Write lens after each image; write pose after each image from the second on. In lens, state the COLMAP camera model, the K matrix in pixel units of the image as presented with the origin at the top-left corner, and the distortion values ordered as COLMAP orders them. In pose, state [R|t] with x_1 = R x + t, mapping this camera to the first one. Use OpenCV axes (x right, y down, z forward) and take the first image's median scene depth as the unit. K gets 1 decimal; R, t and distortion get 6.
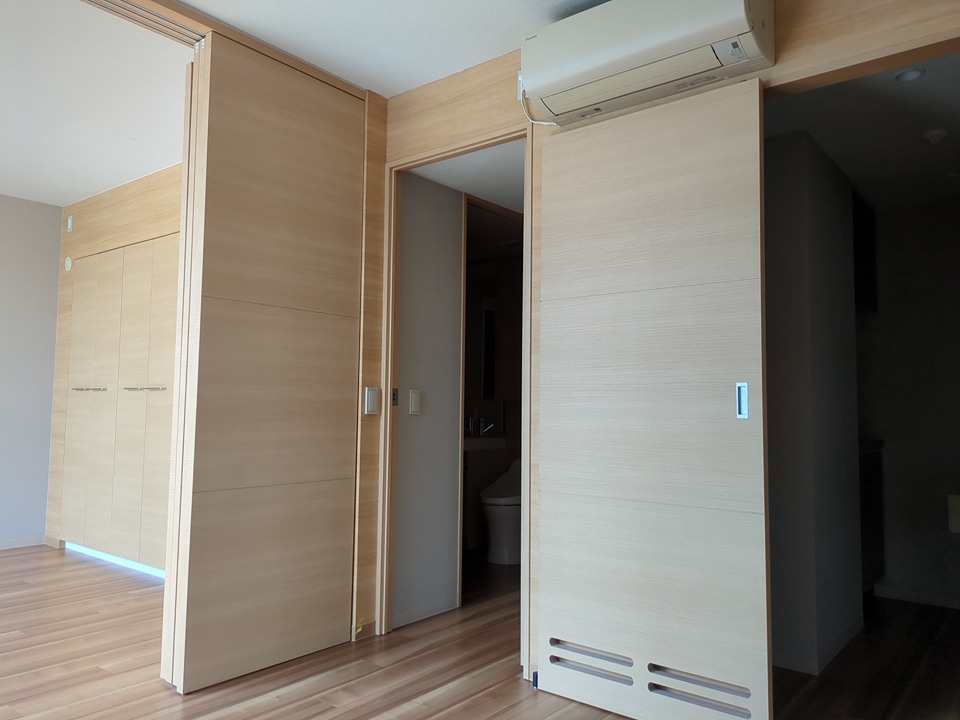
lens RADIAL K [[723.3, 0, 481.7], [0, 723.3, 362.1], [0, 0, 1]] dist [0.016668, -0.006625]
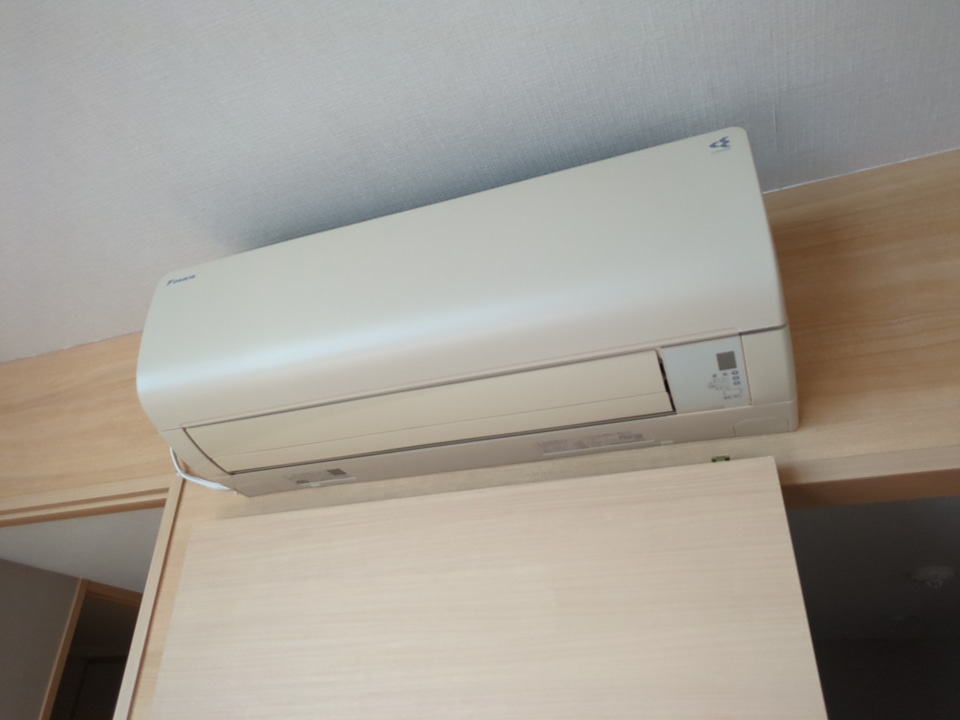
lens RADIAL K [[723.3, 0, 481.1], [0, 723.3, 359.9], [0, 0, 1]] dist [0.016668, -0.006625]
pose [[0.954016, 0.150306, 0.259347, 0.122918], [-0.026948, 0.904701, -0.425195, -0.237757], [-0.298541, 0.398654, 0.867150, 0.609150]]
